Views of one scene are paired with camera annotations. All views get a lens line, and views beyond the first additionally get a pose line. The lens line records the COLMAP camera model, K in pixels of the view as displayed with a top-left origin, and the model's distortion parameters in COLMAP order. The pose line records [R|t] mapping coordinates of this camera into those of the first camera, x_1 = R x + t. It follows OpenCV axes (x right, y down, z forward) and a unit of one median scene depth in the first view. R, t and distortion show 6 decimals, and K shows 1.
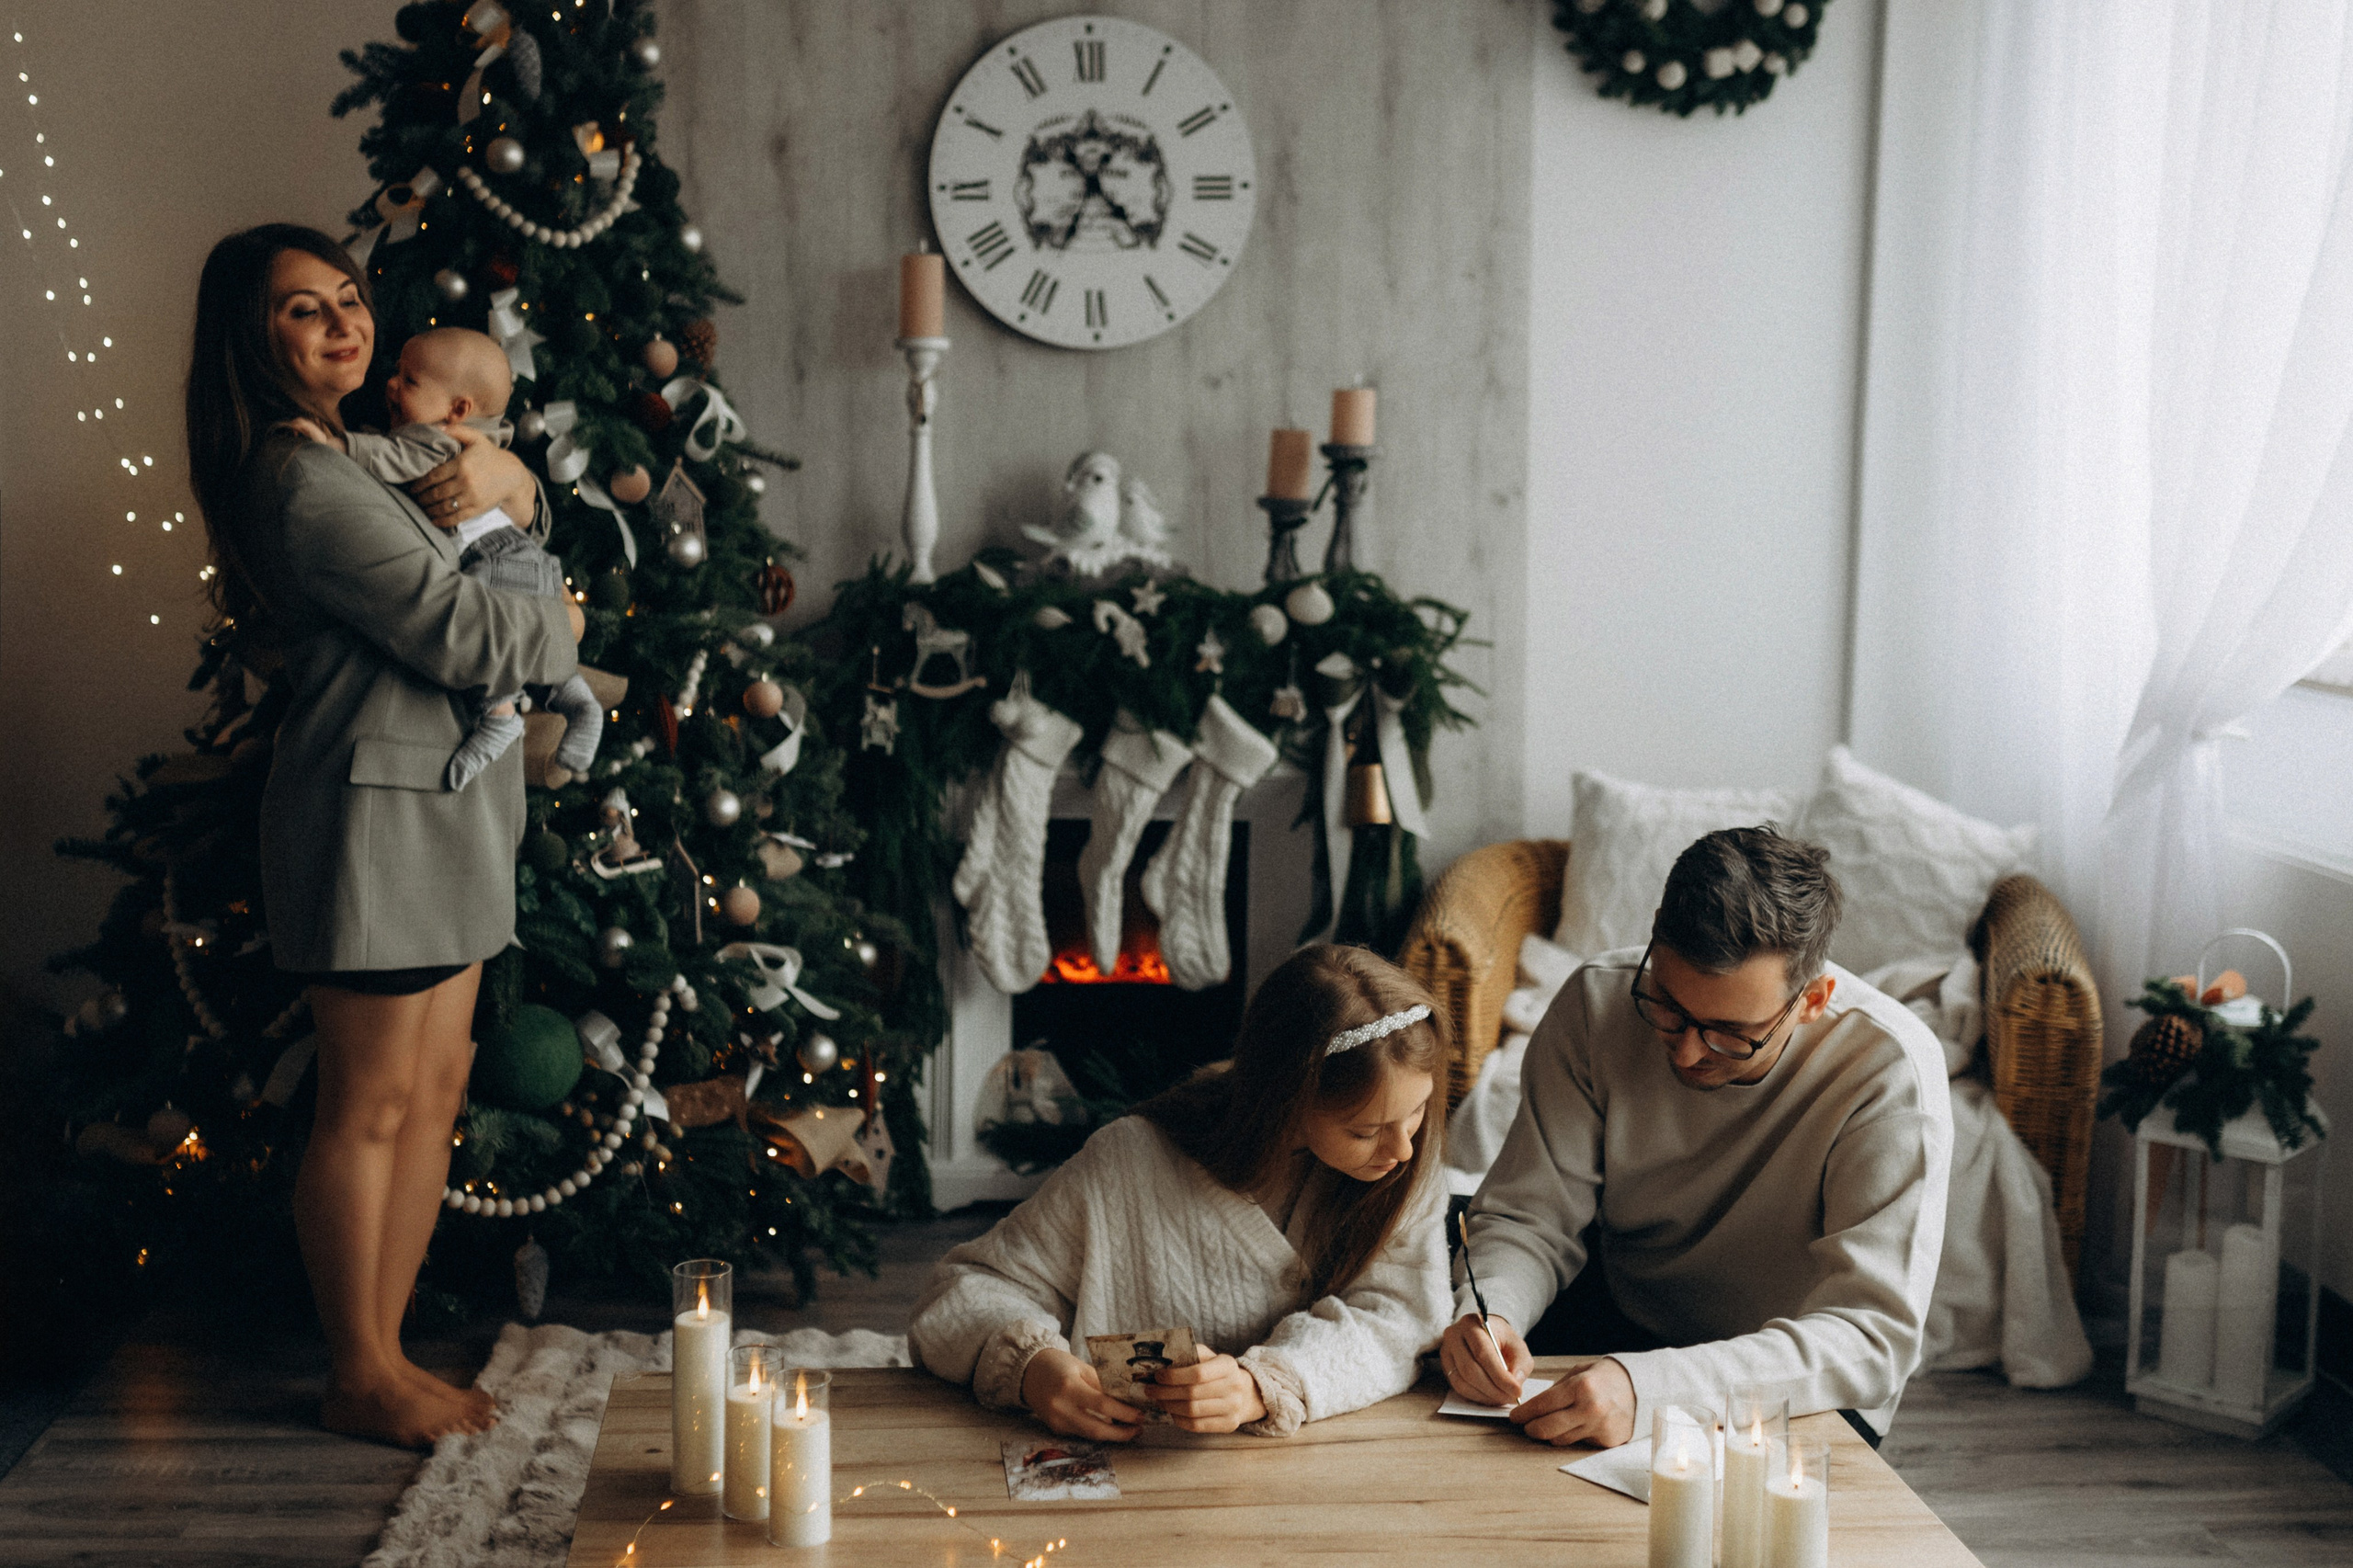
lens RADIAL K [[2753.5, 0, 1135.6], [0, 2753.5, 739.2], [0, 0, 1]] dist [0.051488, 0.000000]
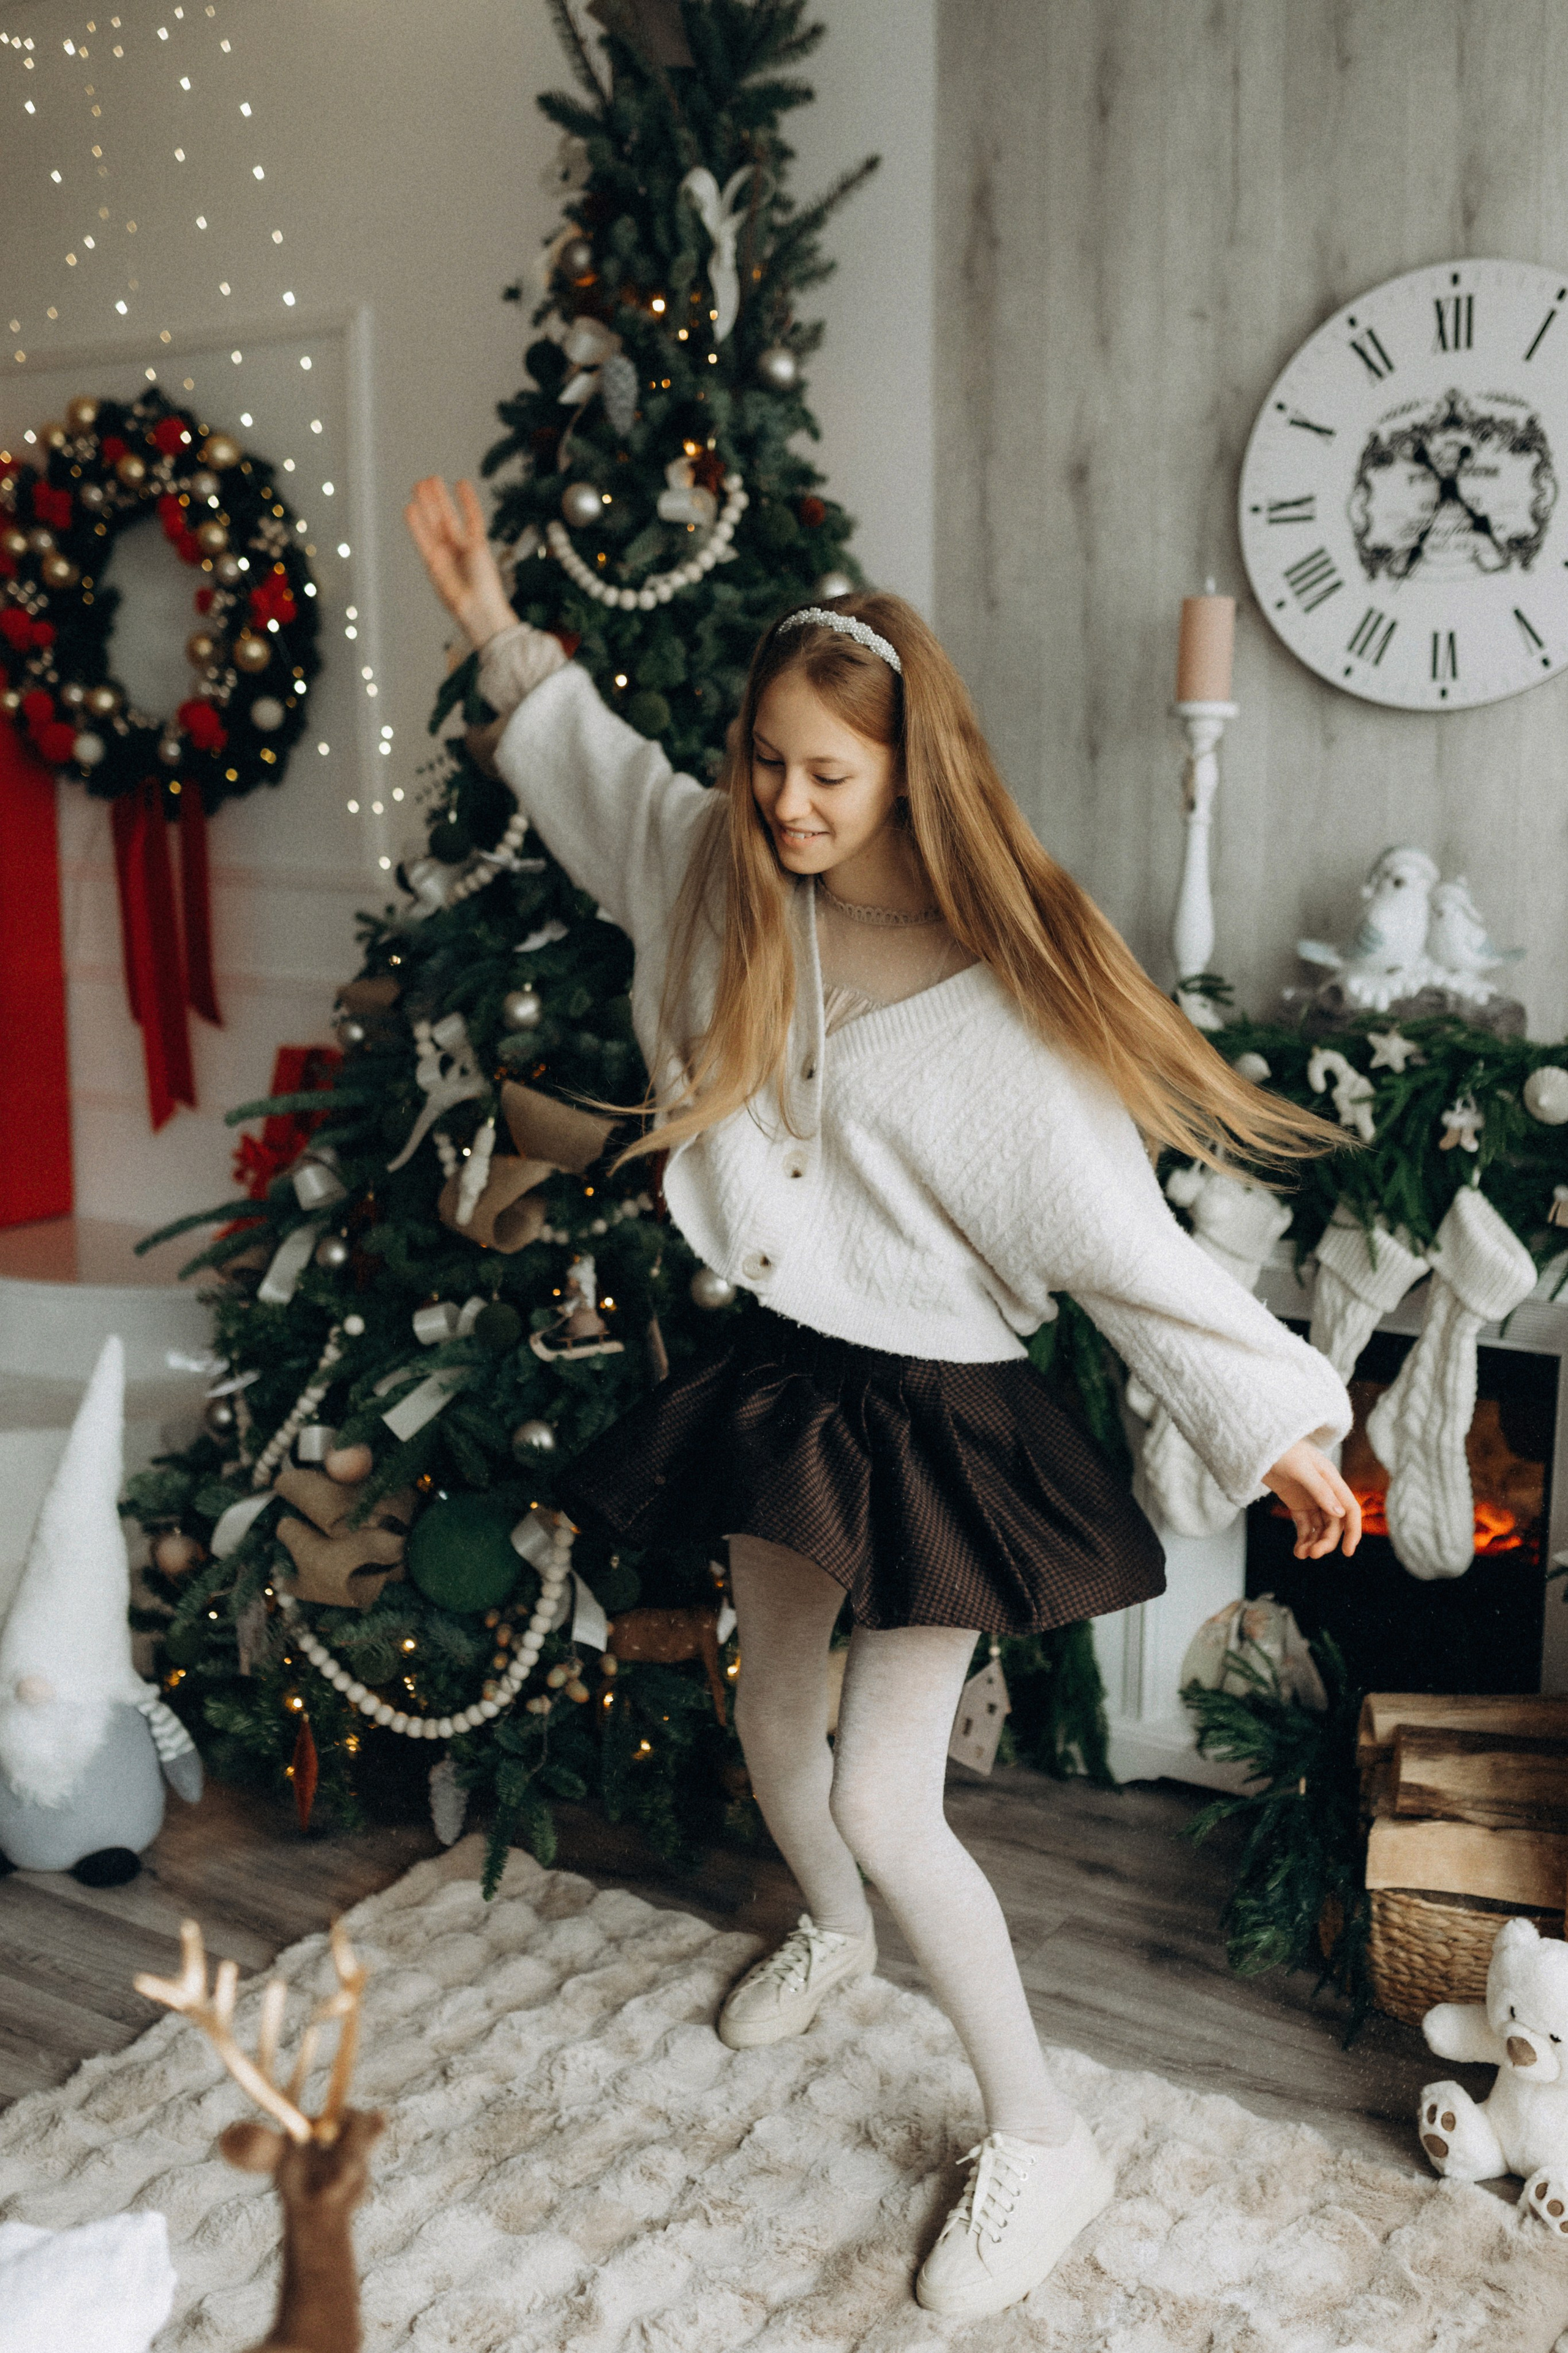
lens RADIAL K [[2324.0, 0, 779.3], [0, 2324.0, 1181.1], [0, 0, 1]] dist [0.031774, 0.000000]
pose [[0.813715, 0.091254, -0.574057, 0.234047], [-0.059447, 0.995486, 0.073980, -0.052421], [0.578217, -0.026073, 0.815467, 0.393093]]
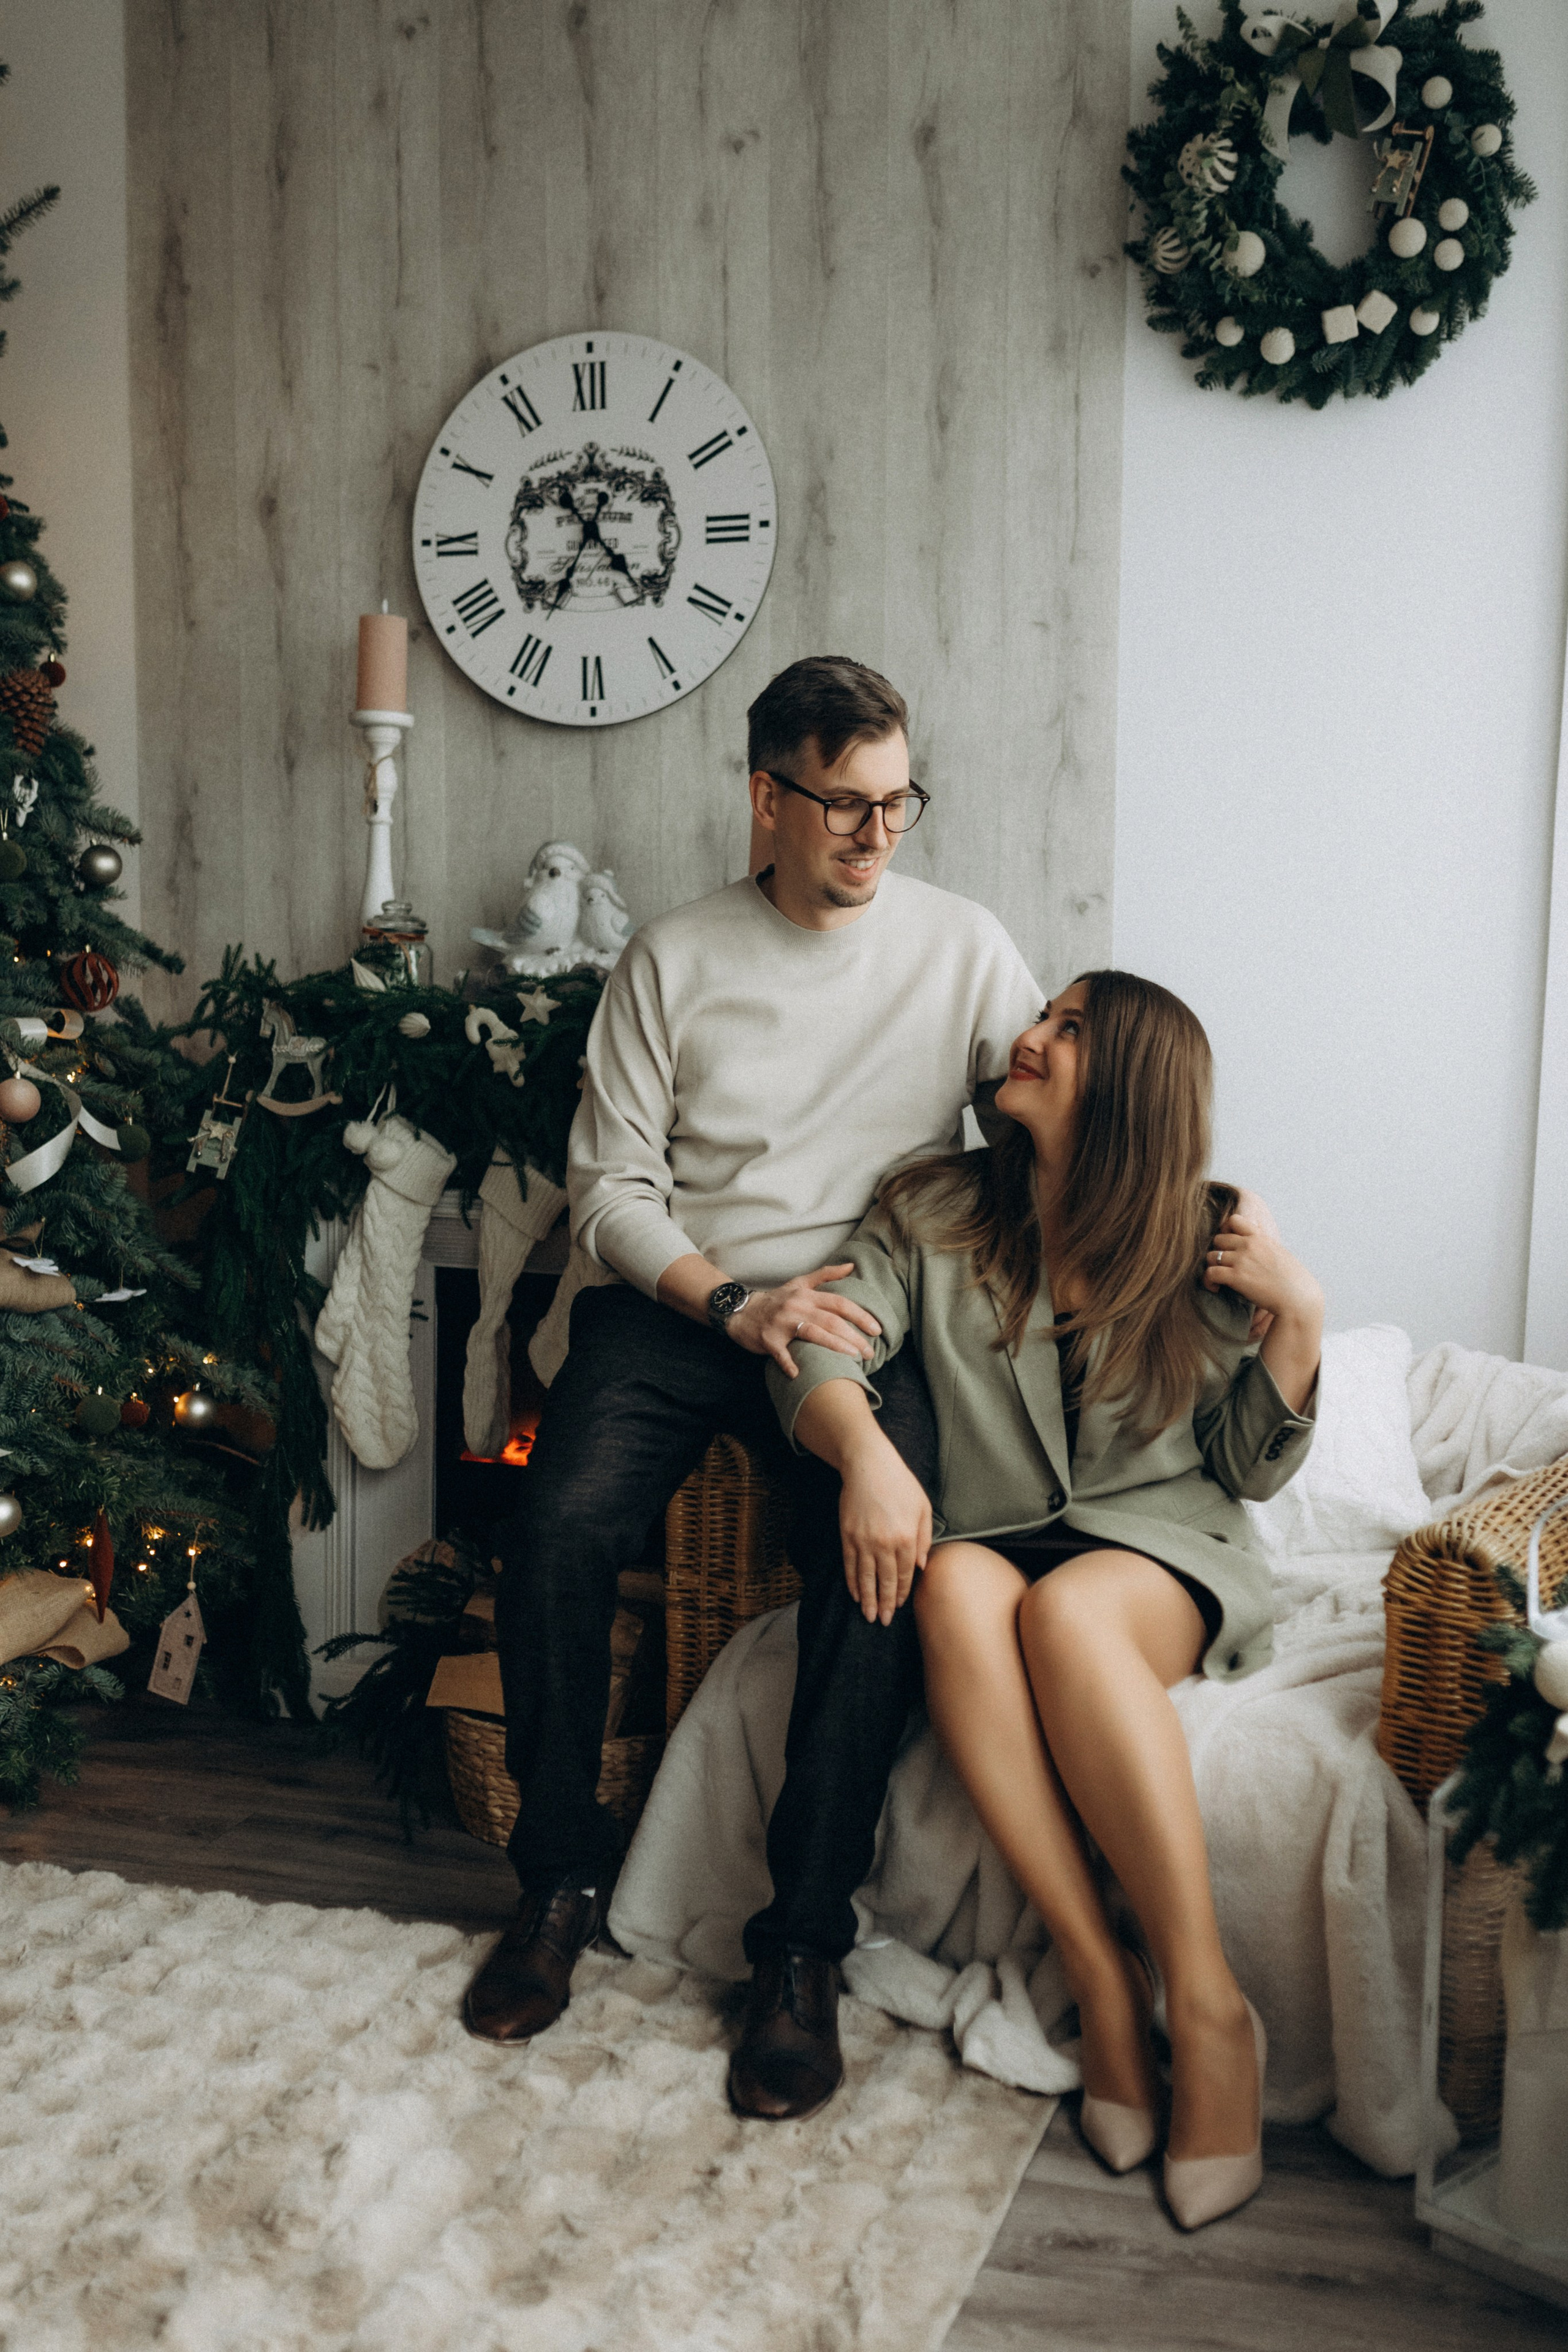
lens RADIAL K [[2434.3, 0, 795.6], [0, 2434.3, 1270.5], [0, 0, 1]] dist [0.019305, 0.000000]
pose [[0.938939, 0.047683, -0.340765, 0.331120], [-0.050080, 0.998744, 0.001763, 0.023345], [0.340421, 0.015410, 0.940147, 0.340190]]
